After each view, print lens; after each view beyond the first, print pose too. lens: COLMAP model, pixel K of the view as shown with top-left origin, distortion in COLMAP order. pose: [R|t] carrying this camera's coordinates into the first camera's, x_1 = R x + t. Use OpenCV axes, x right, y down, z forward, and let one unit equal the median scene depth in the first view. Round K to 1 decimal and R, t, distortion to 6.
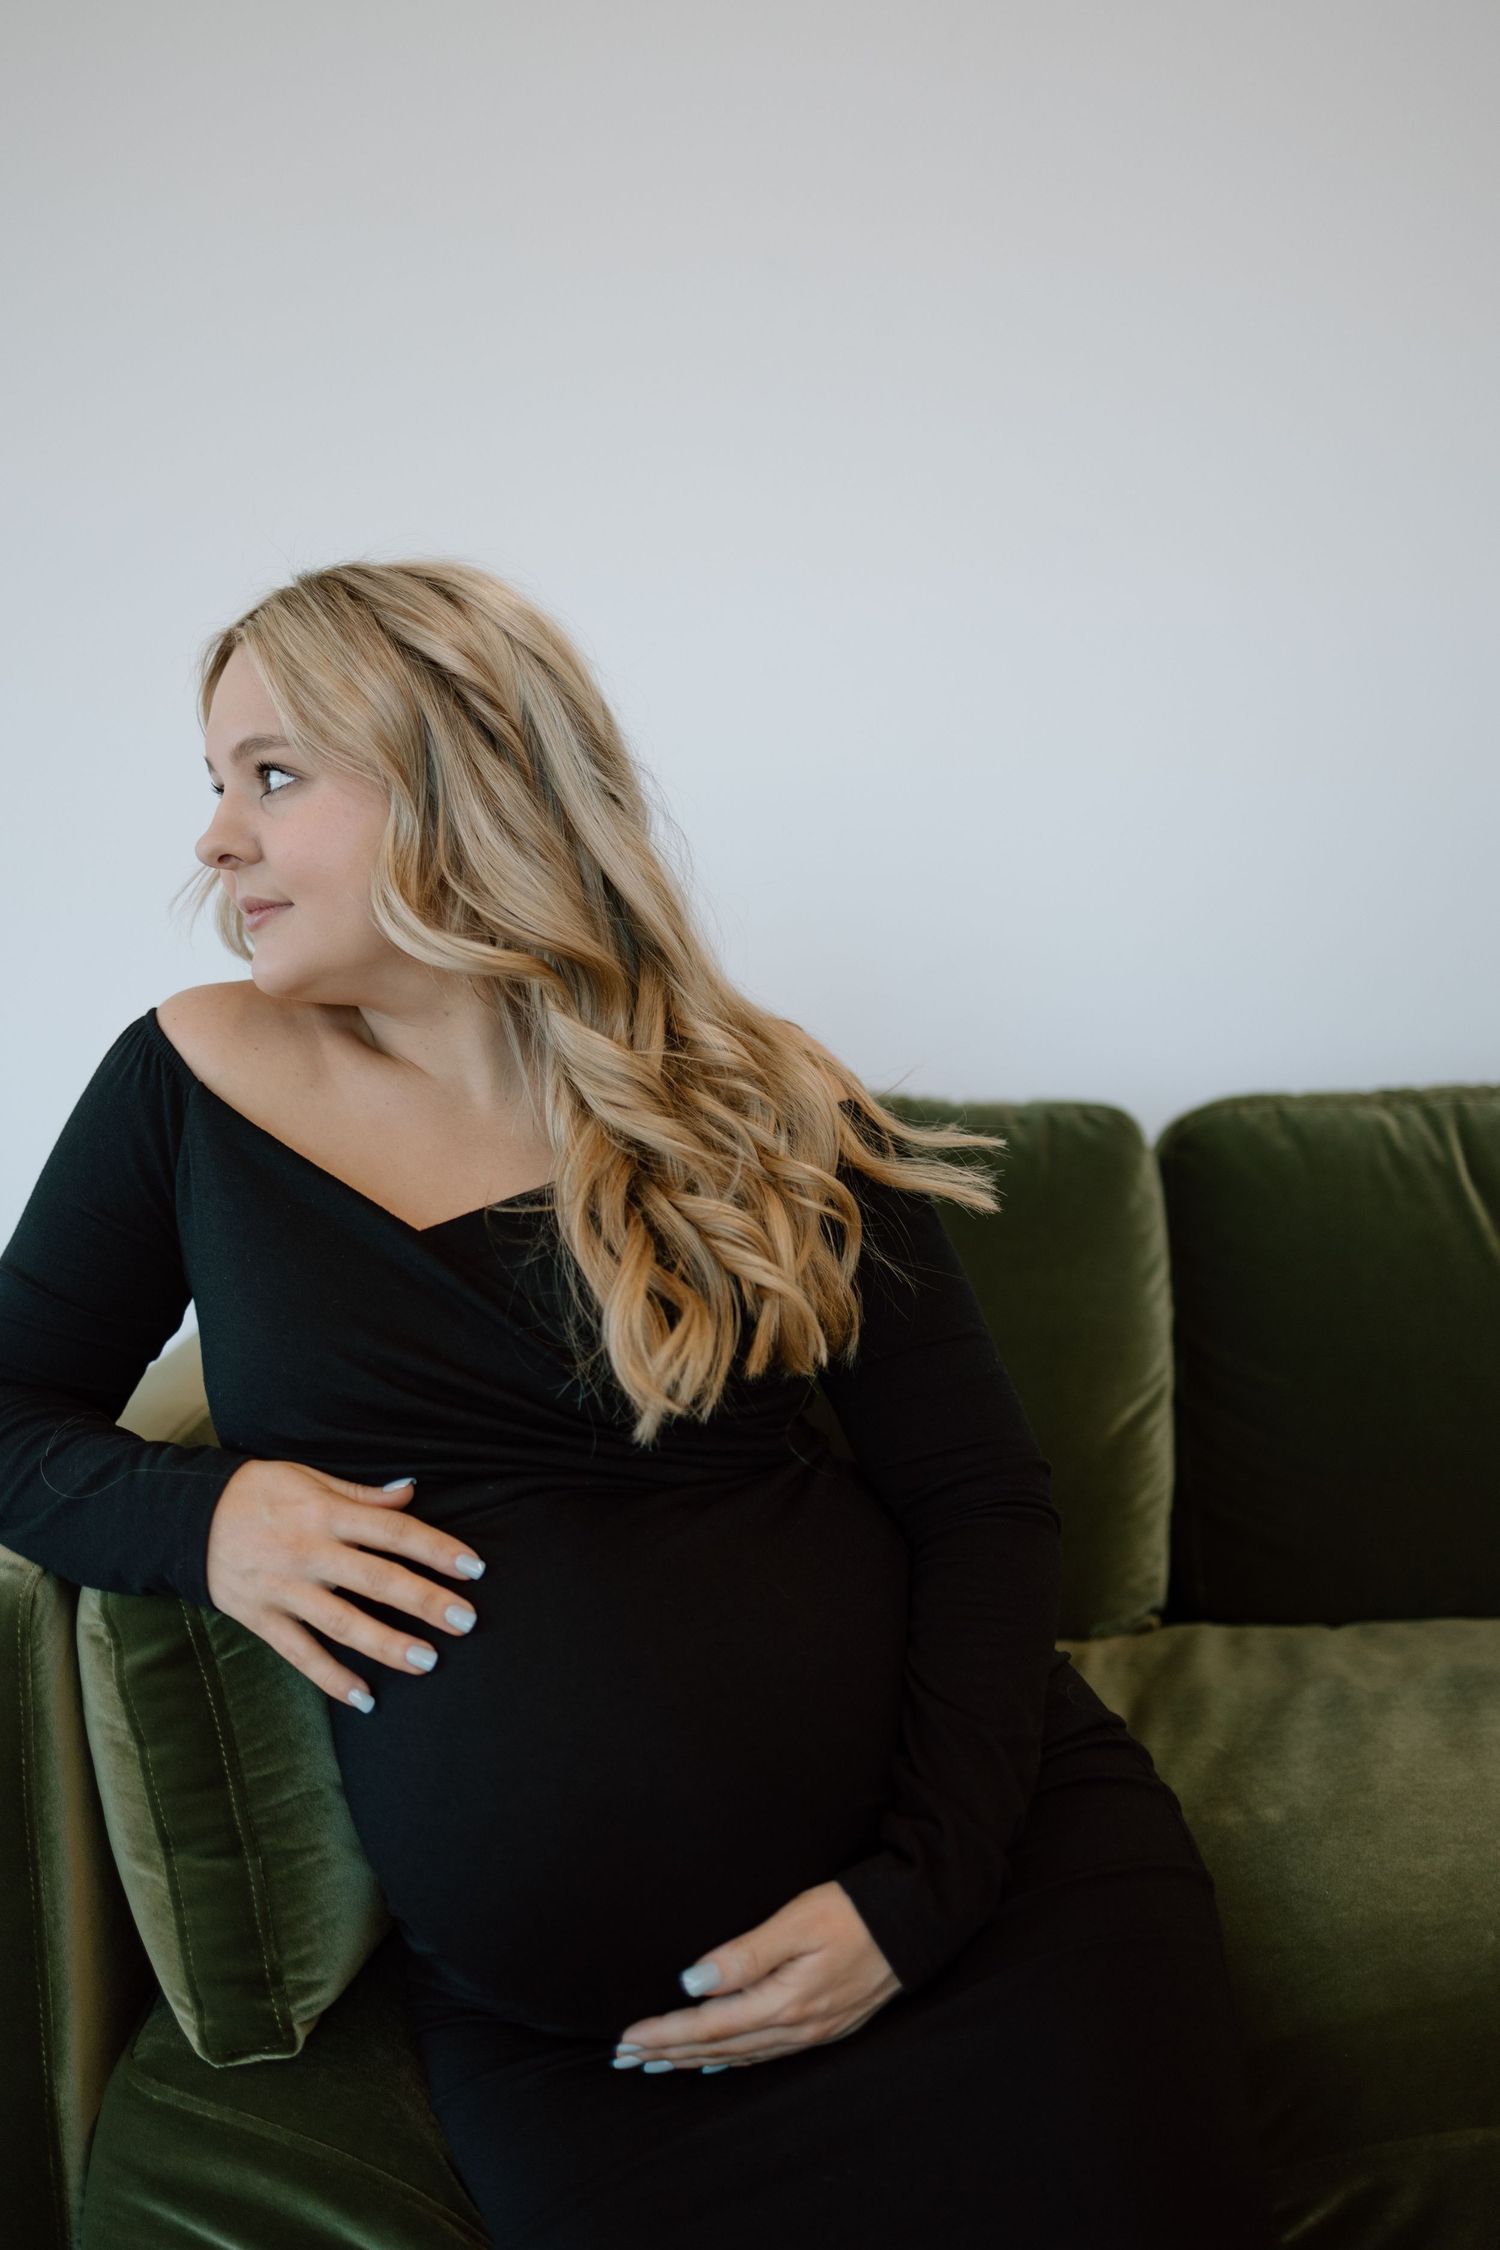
lens RADIAL K [[2217.2, 0, 744.4], [0, 2217.2, 1127.2], [0, 0, 1]] dist [0.015385, 0.000000]
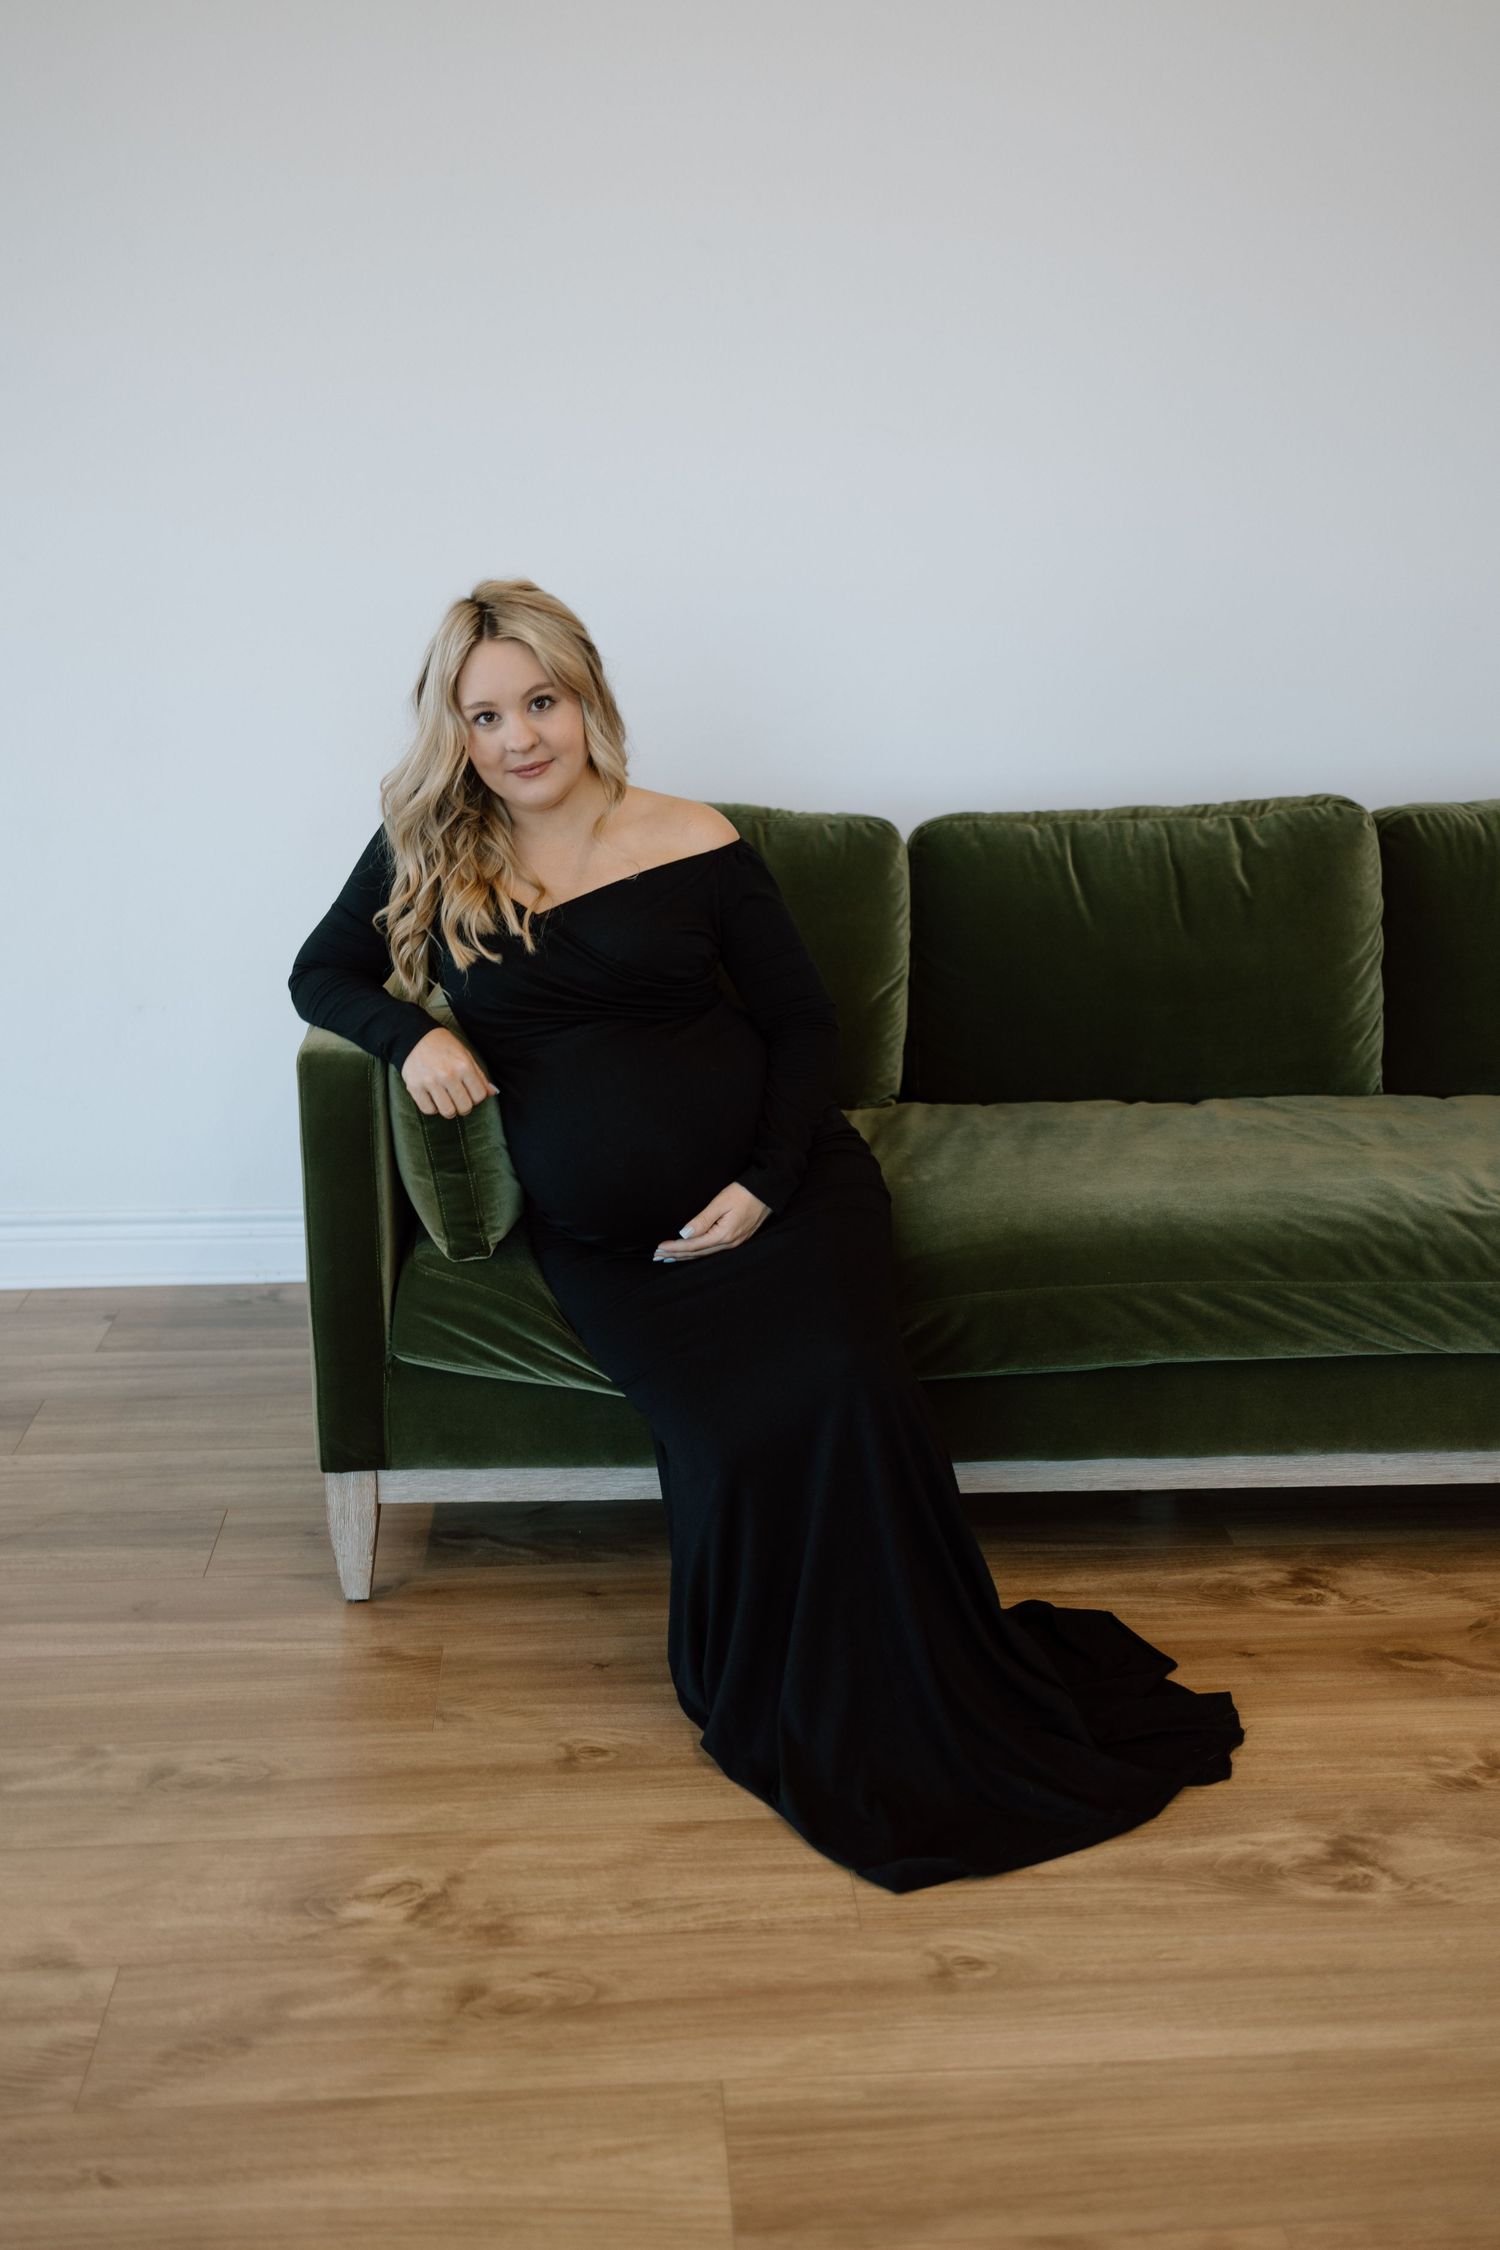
lens RADIAL K [[2217.2, 0, 734.1], [0, 2217.2, 1109.9], [0, 0, 1]] dist [0.015385, 0.000000]
pose [[0.998119, 0.019928, 0.057977, -0.056061], [-0.030429, 0.982017, 0.186323, -0.115647], [-0.053222, -0.187737, 0.980776, -0.840784]]
